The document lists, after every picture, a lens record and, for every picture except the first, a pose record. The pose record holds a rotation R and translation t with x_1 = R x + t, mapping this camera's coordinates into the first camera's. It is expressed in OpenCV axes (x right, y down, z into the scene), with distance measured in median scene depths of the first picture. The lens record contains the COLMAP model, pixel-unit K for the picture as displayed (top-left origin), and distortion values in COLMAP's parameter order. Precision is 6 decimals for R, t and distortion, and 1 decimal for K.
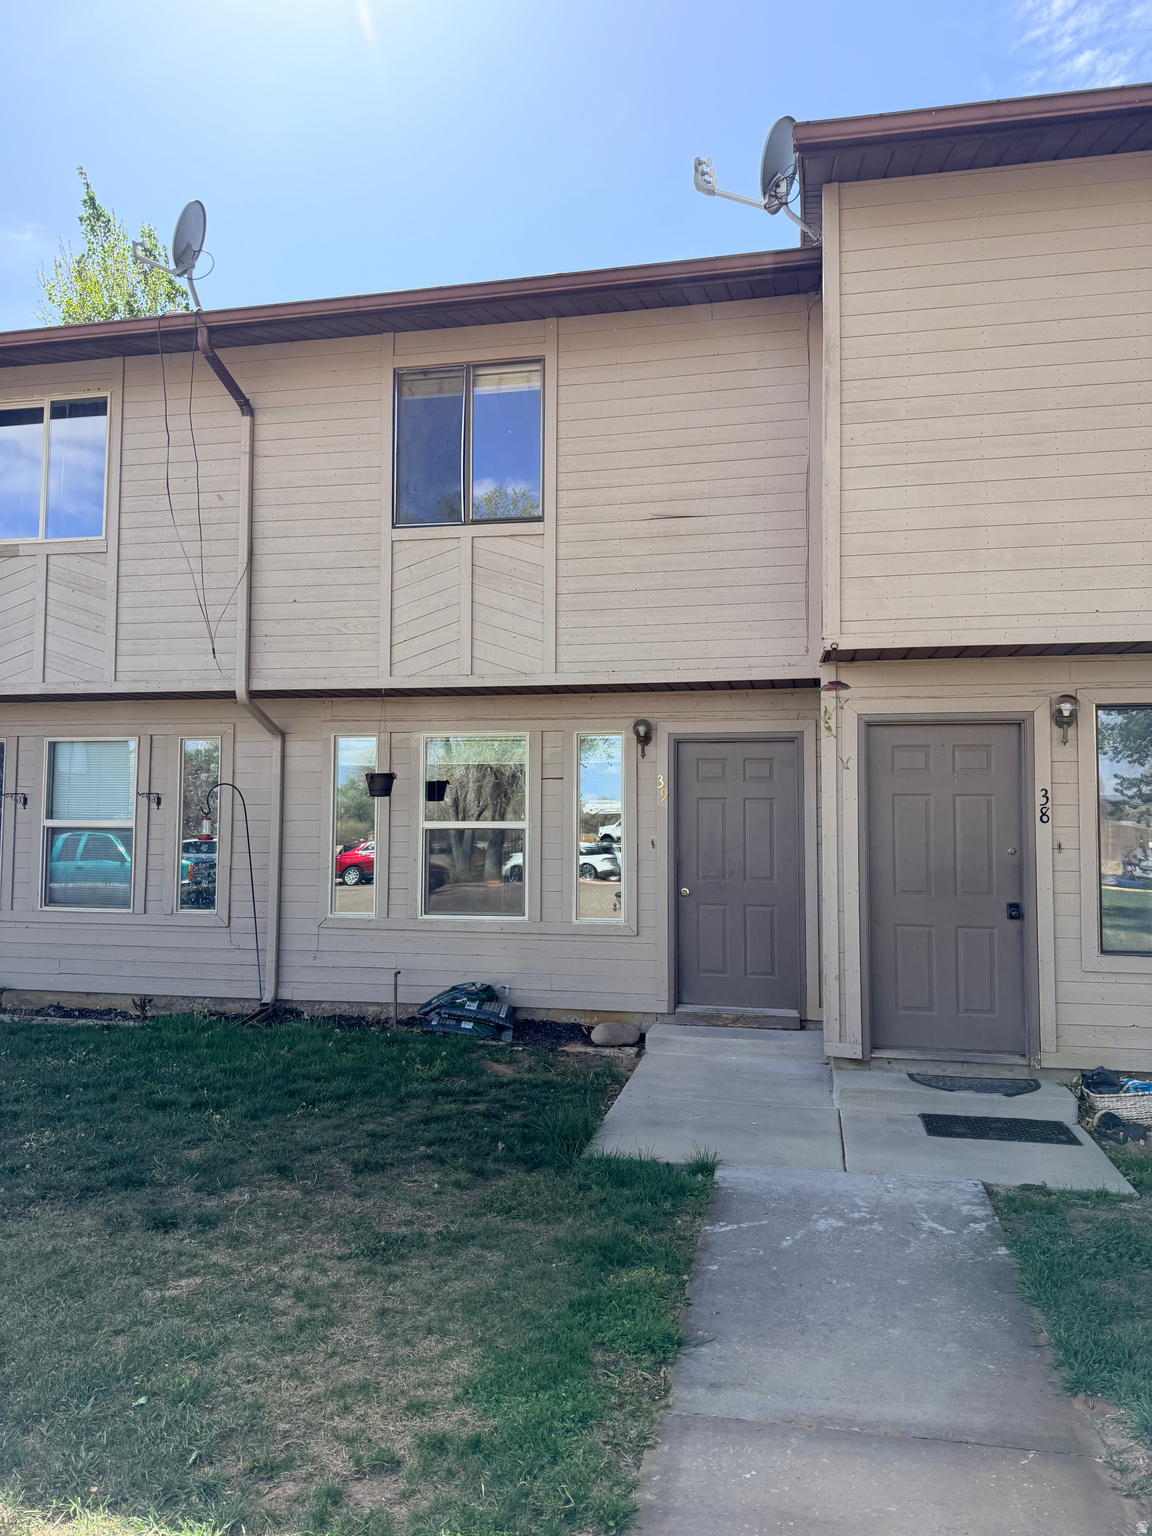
lens RADIAL K [[957.2, 0, 683.6], [0, 957.2, 771.3], [0, 0, 1]] dist [0.053388, -0.065785]
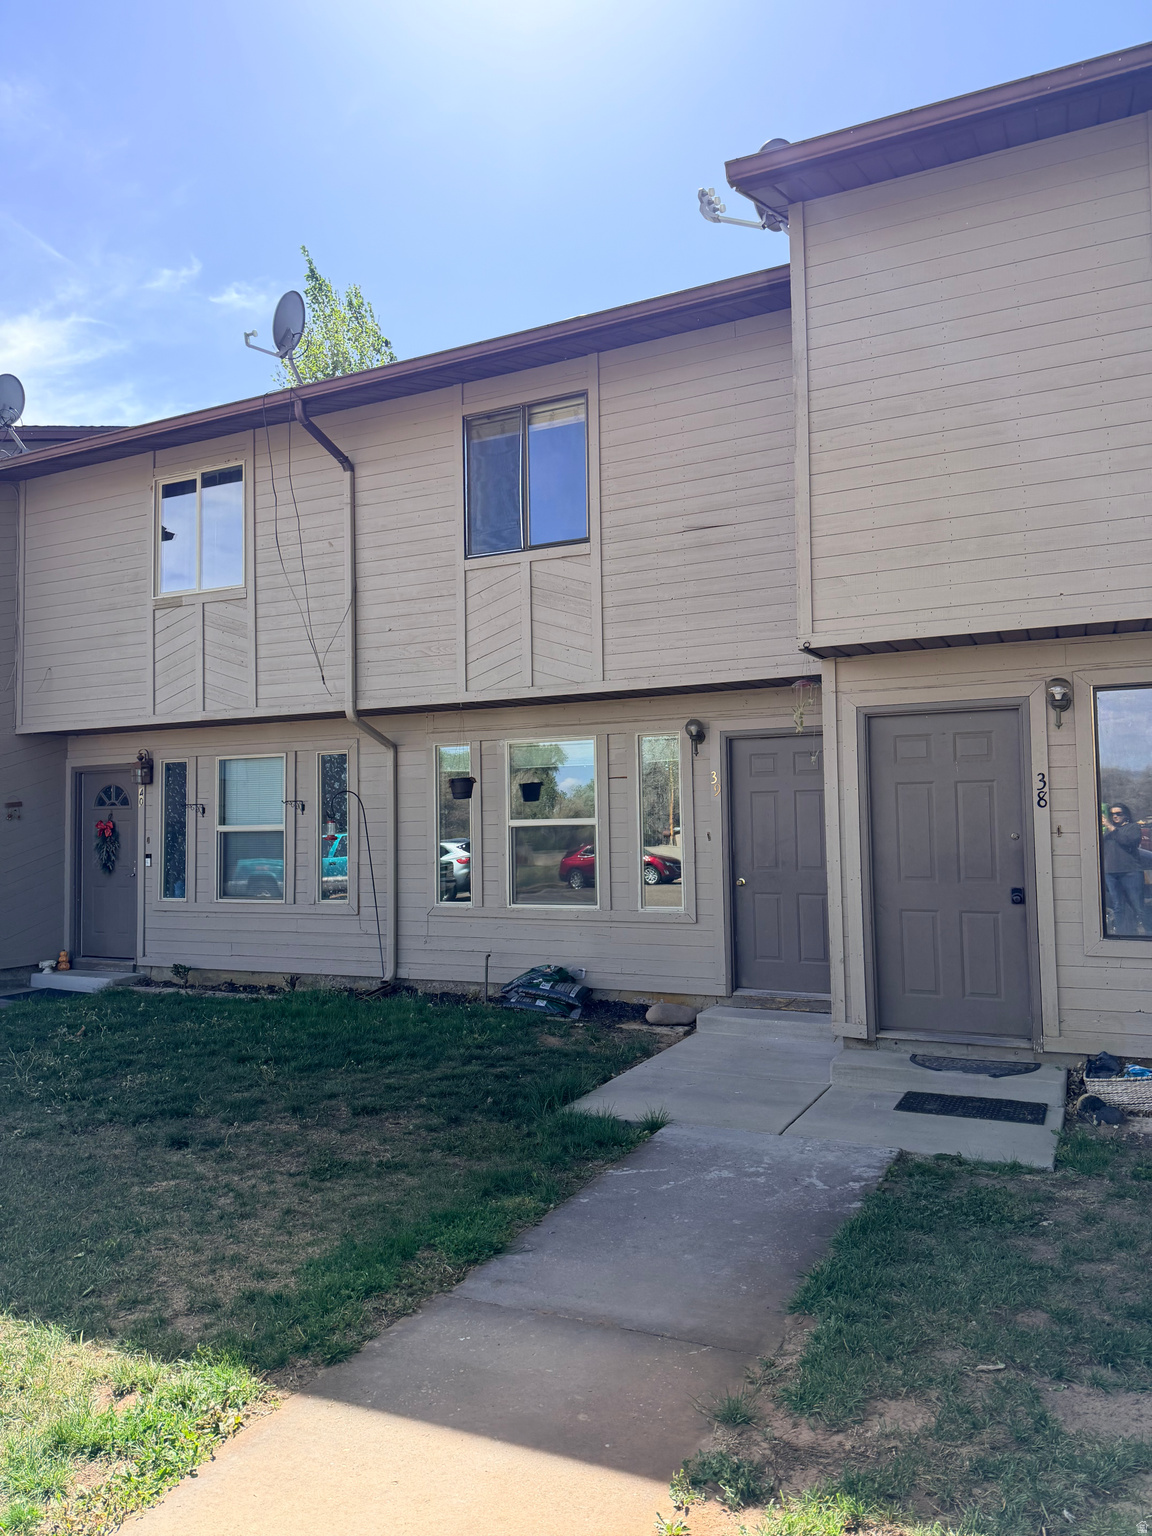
lens RADIAL K [[957.2, 0, 683.6], [0, 957.2, 771.3], [0, 0, 1]] dist [0.053388, -0.065785]
pose [[0.976873, -0.033780, -0.211134, 0.217562], [0.034939, 0.999388, 0.001757, 0.001468], [0.210945, -0.009093, 0.977456, -0.052357]]
